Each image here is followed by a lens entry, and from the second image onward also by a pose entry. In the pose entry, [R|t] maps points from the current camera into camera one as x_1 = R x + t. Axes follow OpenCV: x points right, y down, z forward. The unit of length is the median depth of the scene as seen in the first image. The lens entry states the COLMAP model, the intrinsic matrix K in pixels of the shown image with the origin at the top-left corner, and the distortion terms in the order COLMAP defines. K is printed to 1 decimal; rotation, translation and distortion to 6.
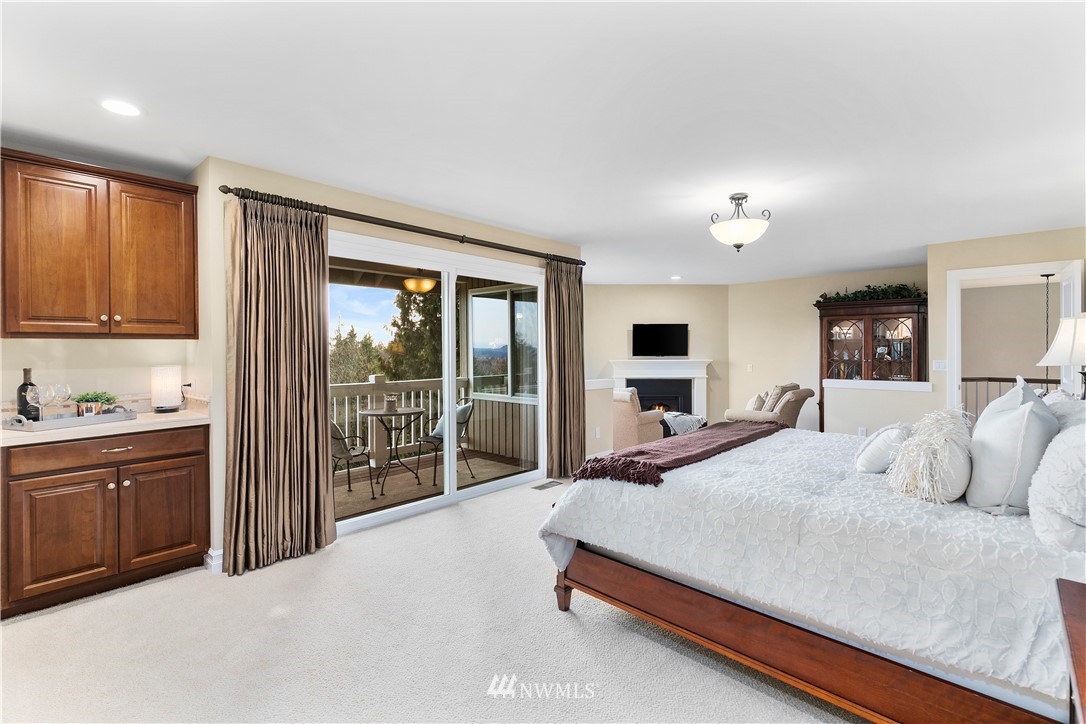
lens RADIAL K [[494.7, 0, 545.3], [0, 494.7, 354.1], [0, 0, 1]] dist [0.005723, 0.000644]
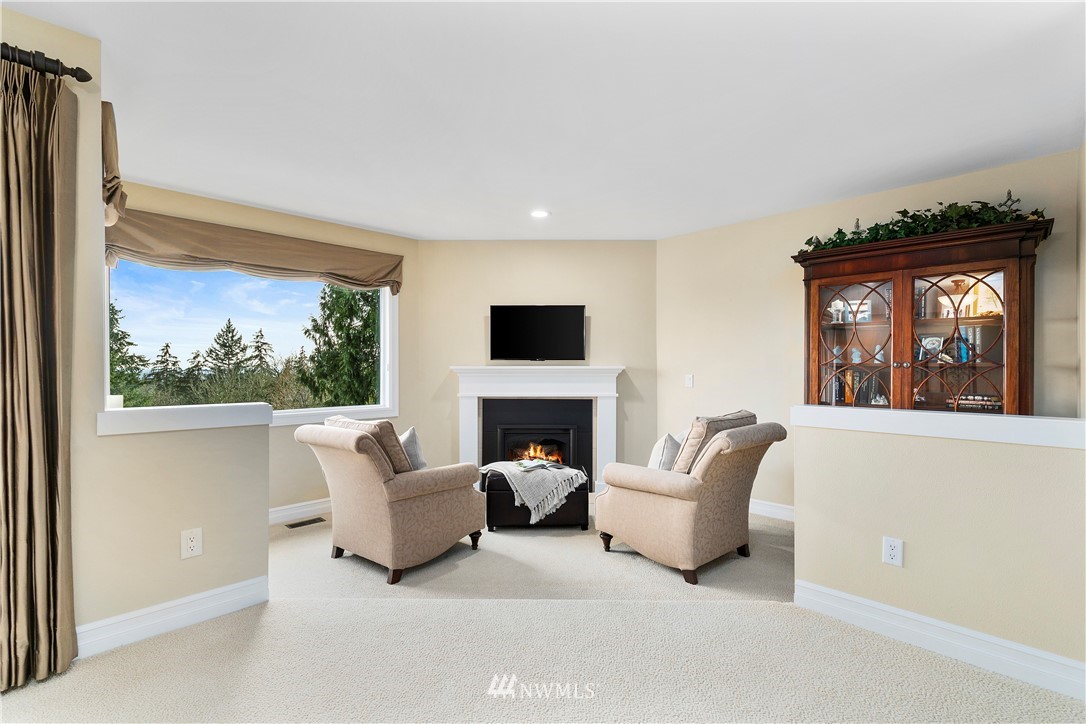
lens RADIAL K [[494.7, 0, 540.0], [0, 494.7, 369.8], [0, 0, 1]] dist [0.005723, 0.000644]
pose [[0.999315, 0.002179, -0.036946, 0.303517], [-0.002110, 0.999996, 0.001916, 0.017150], [0.036950, -0.001837, 0.999315, 0.483525]]
